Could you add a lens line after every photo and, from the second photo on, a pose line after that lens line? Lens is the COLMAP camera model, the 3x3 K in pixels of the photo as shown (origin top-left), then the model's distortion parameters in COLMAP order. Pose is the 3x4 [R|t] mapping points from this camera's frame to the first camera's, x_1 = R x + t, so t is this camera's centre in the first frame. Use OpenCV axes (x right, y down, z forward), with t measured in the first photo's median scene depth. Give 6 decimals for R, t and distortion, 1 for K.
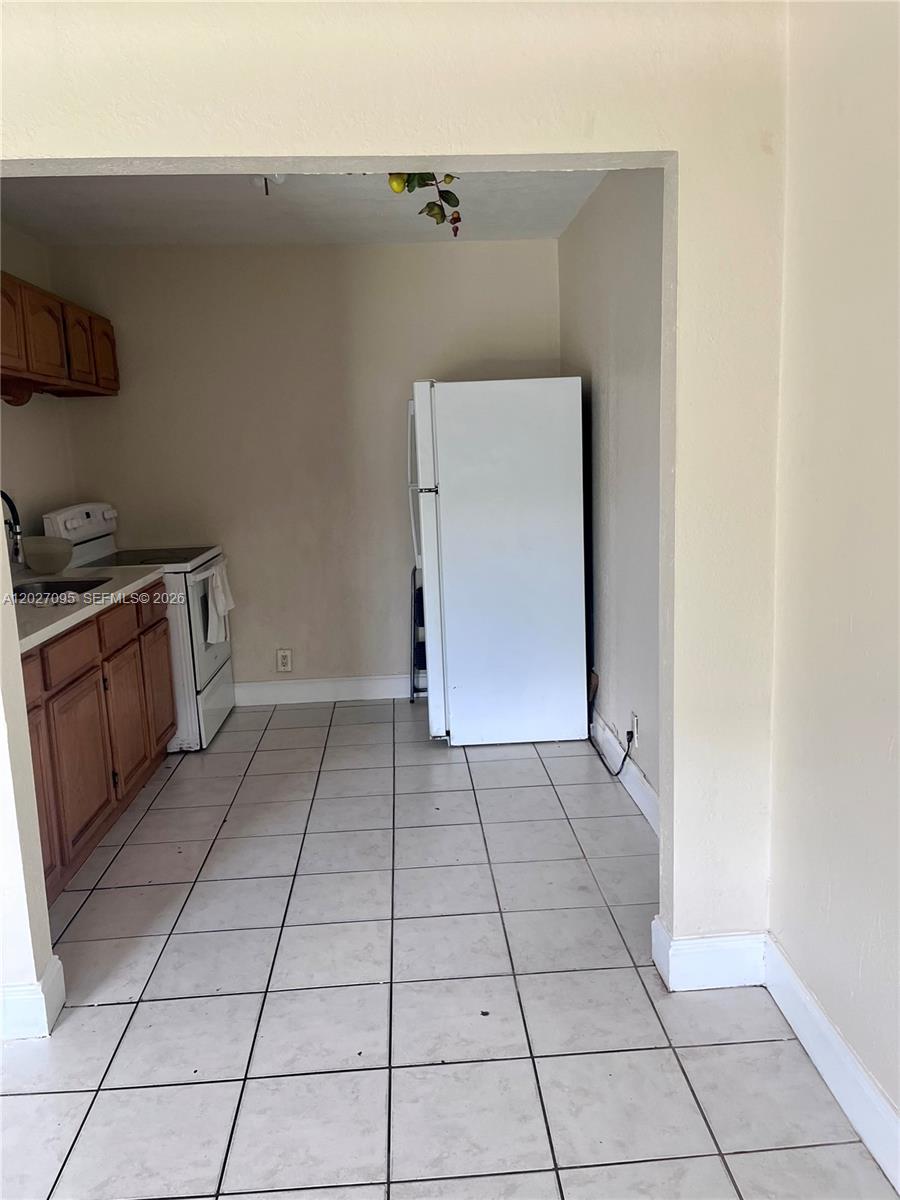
lens RADIAL K [[909.1, 0, 452.1], [0, 909.1, 608.4], [0, 0, 1]] dist [0.007943, -0.000810]
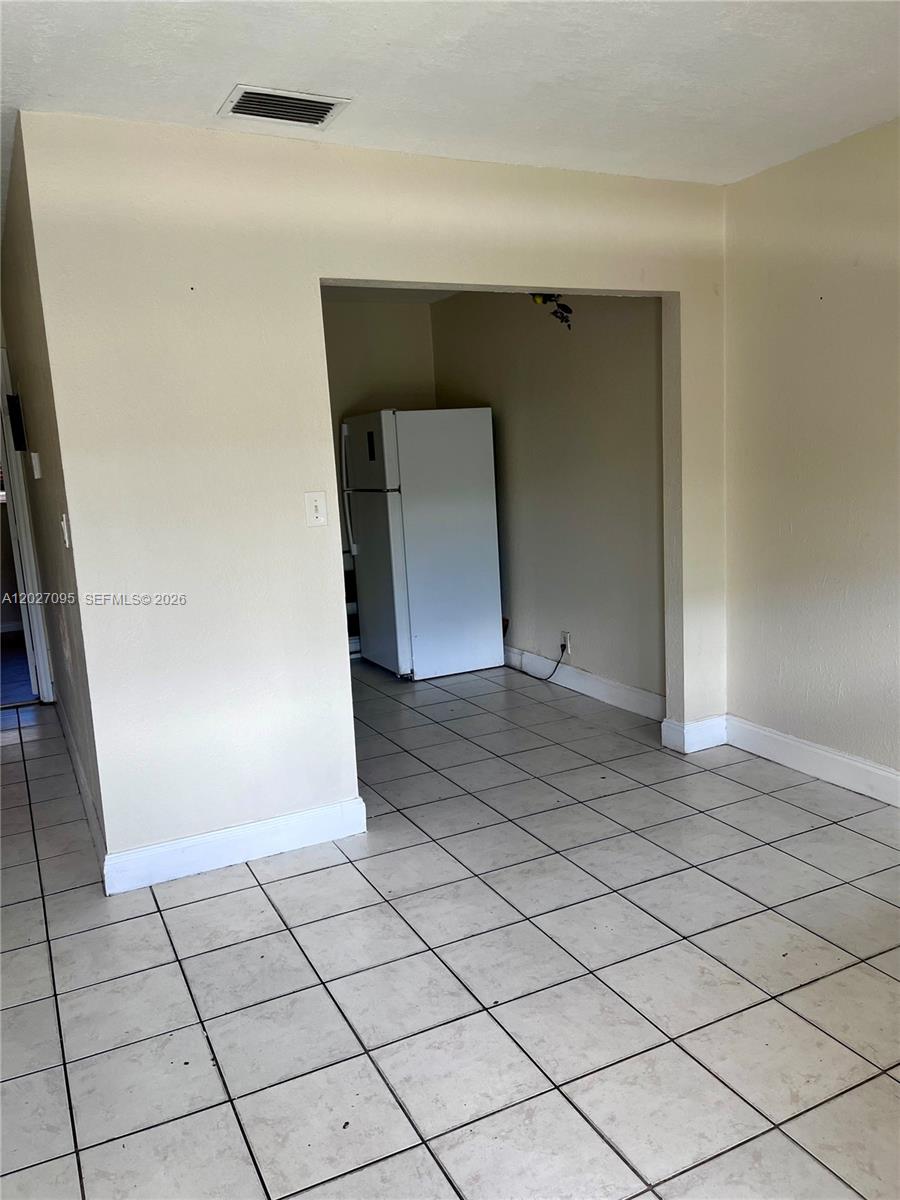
lens RADIAL K [[905.0, 0, 450.0], [0, 905.0, 600.0], [0, 0, 1]] dist [0.035465, 0.001833]
pose [[0.921440, -0.076497, 0.380914, -0.484672], [0.090681, 0.995691, -0.019401, 0.068275], [-0.377789, 0.052419, 0.924407, -0.275091]]
